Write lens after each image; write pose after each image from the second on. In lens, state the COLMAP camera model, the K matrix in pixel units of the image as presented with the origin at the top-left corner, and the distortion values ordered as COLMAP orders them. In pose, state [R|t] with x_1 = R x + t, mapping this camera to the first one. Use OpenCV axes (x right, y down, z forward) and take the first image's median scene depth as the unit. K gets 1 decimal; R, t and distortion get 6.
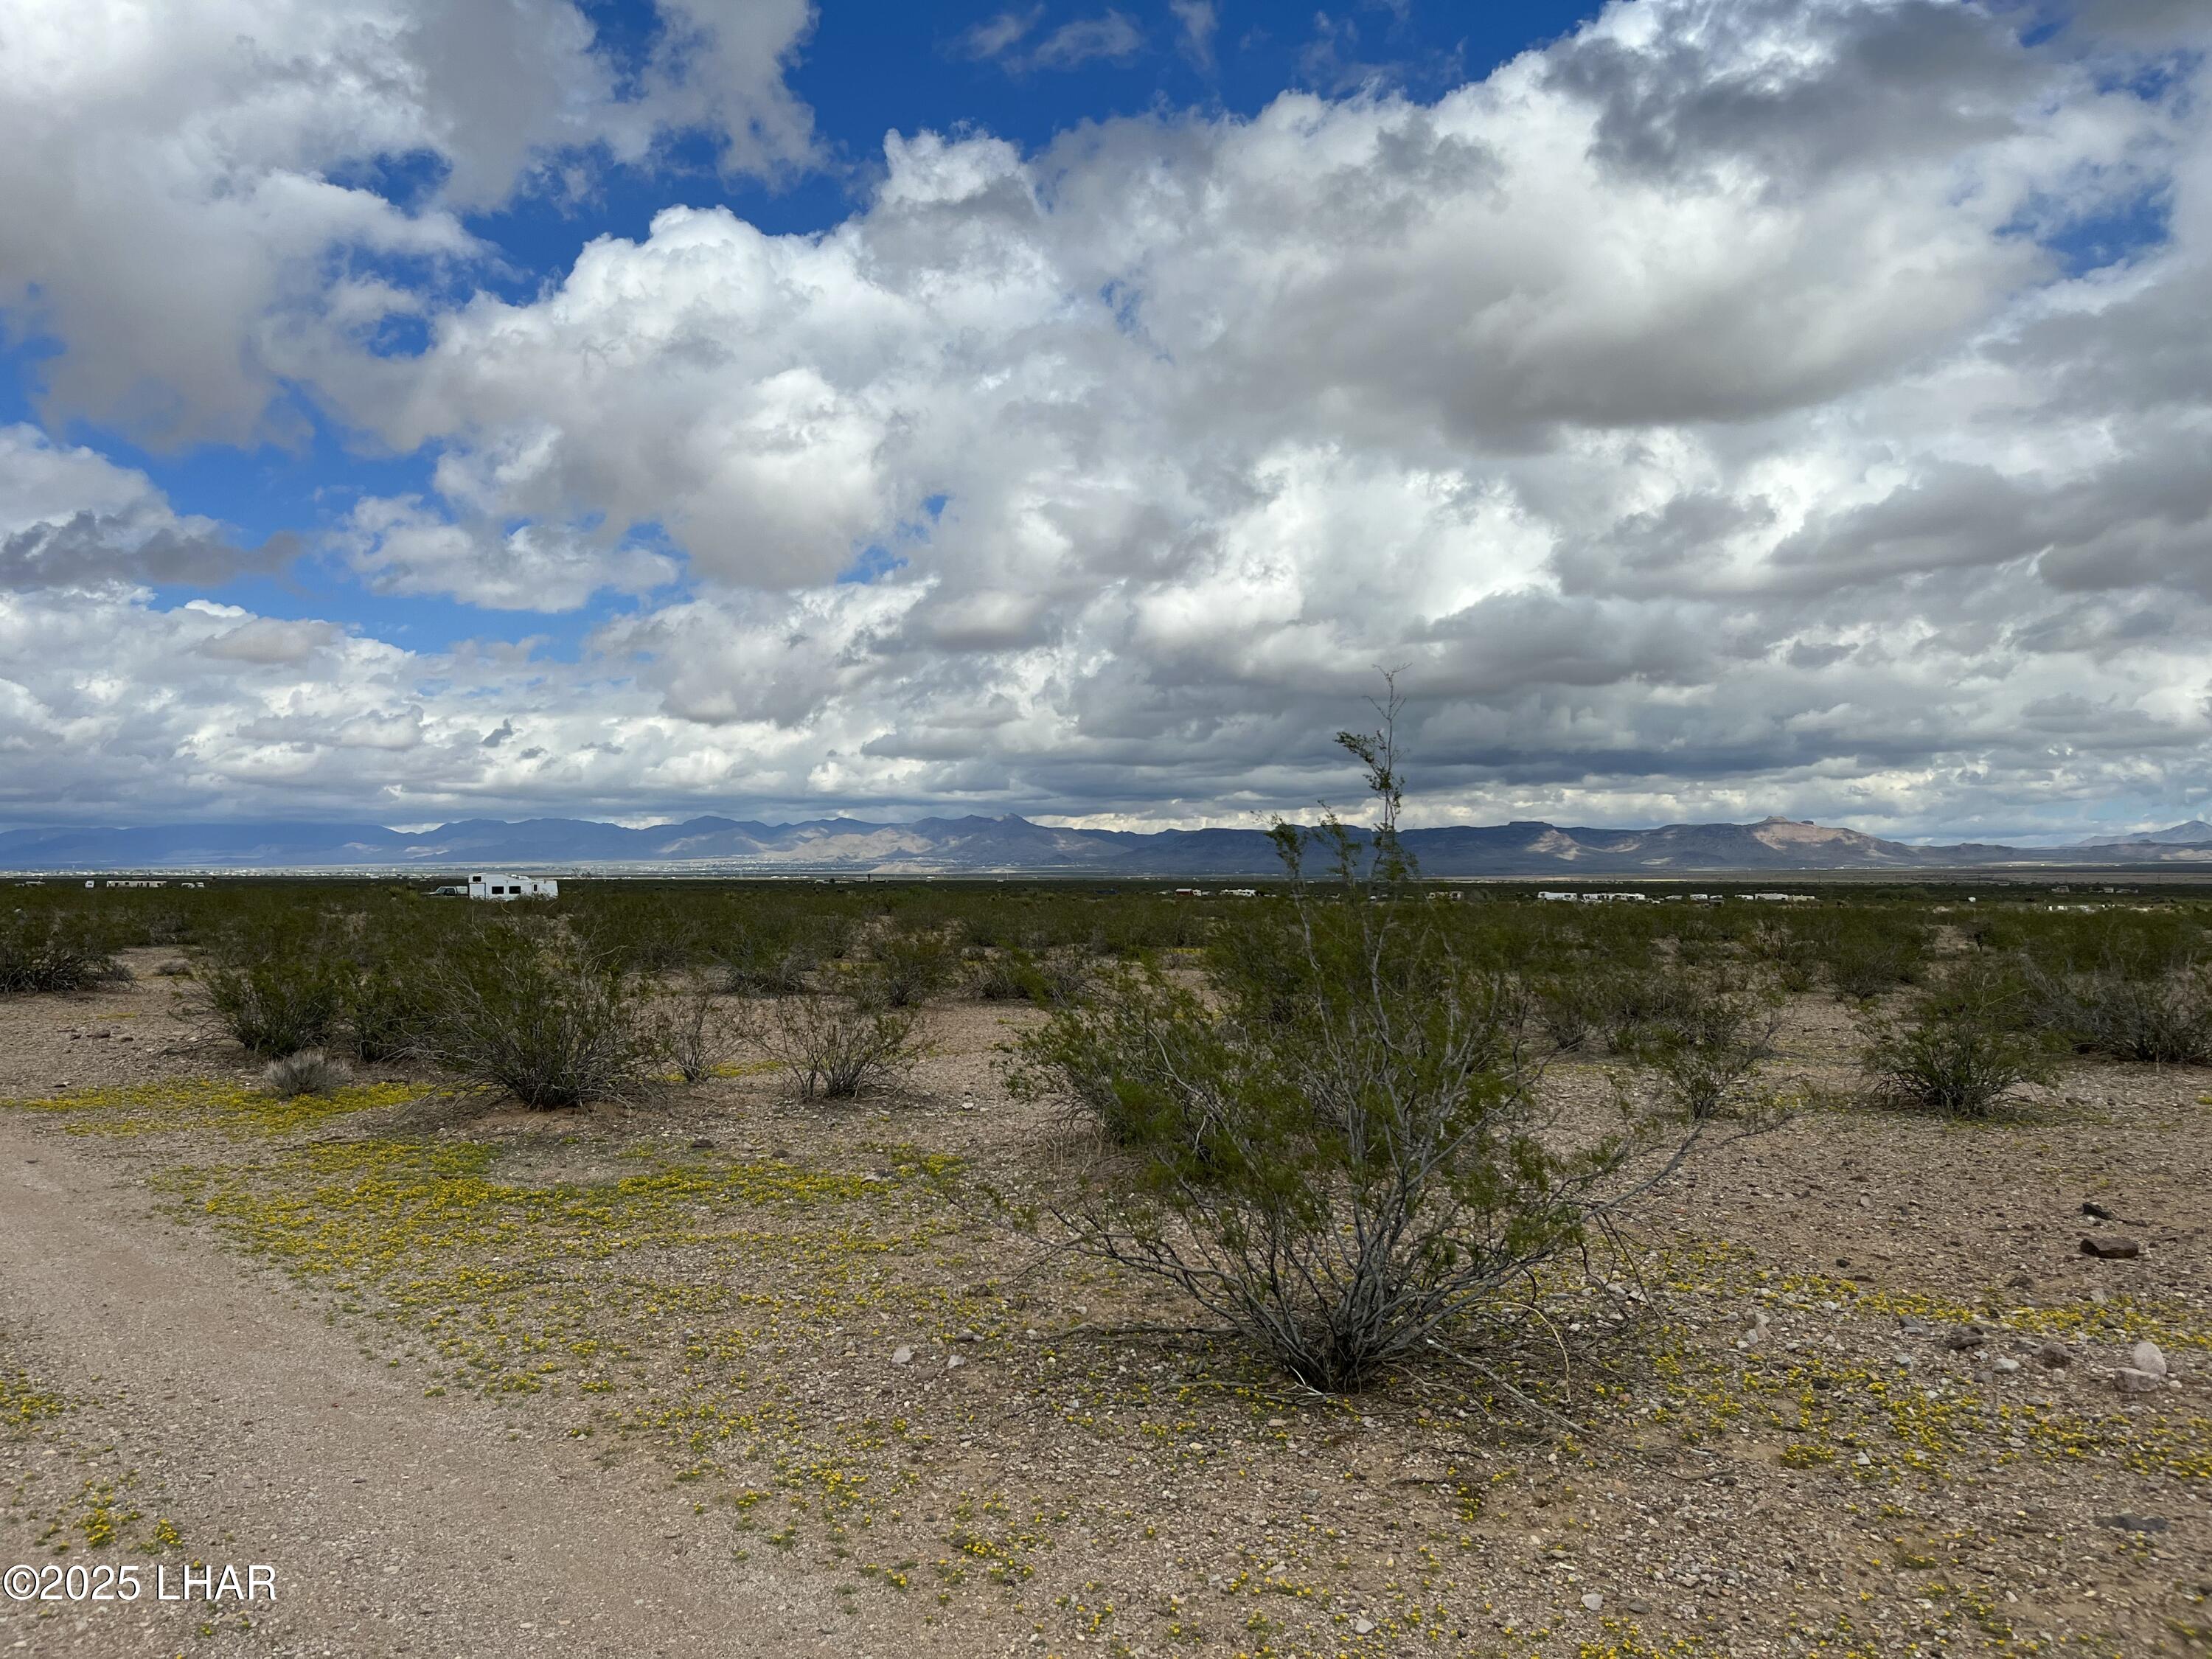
lens RADIAL K [[1670.0, 0, 1106.0], [0, 1670.0, 829.5], [0, 0, 1]] dist [0.054536, -0.084022]
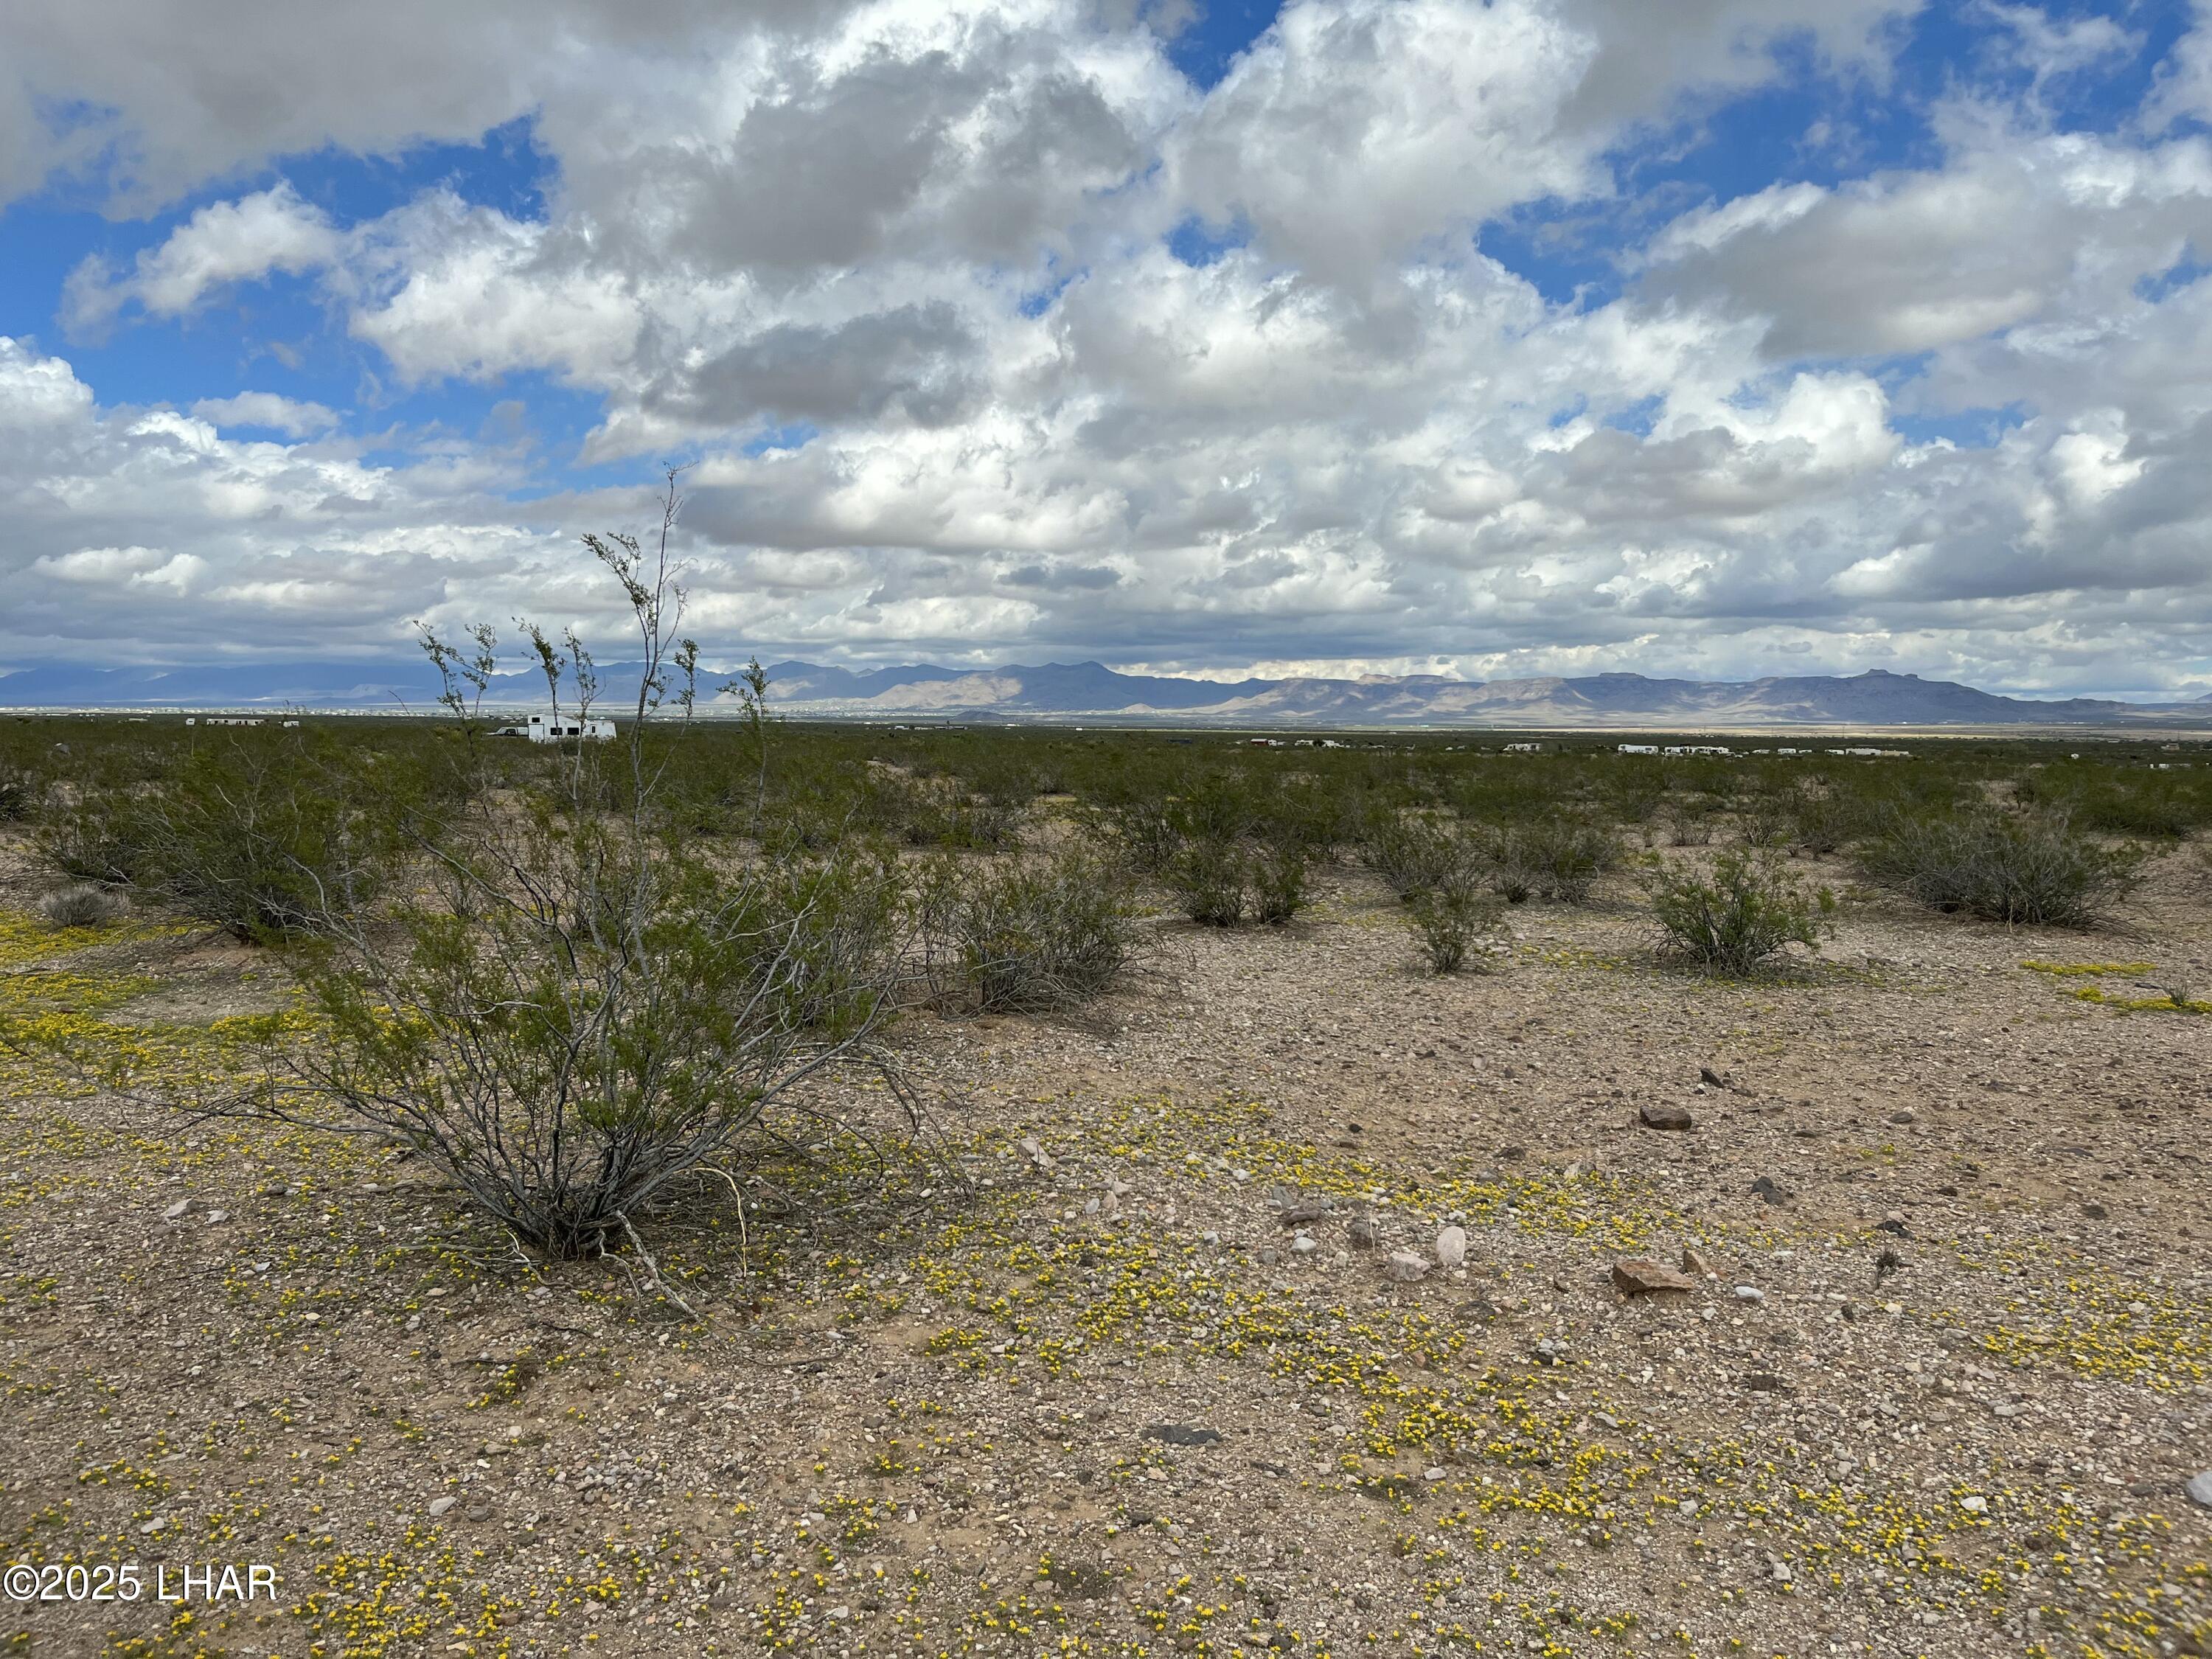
lens RADIAL K [[1670.0, 0, 1106.0], [0, 1670.0, 829.5], [0, 0, 1]] dist [0.054536, -0.084022]
pose [[0.998969, 0.012534, -0.043640, 0.328245], [-0.008527, 0.995831, 0.090815, 0.008094], [0.044597, -0.090349, 0.994911, 0.077314]]
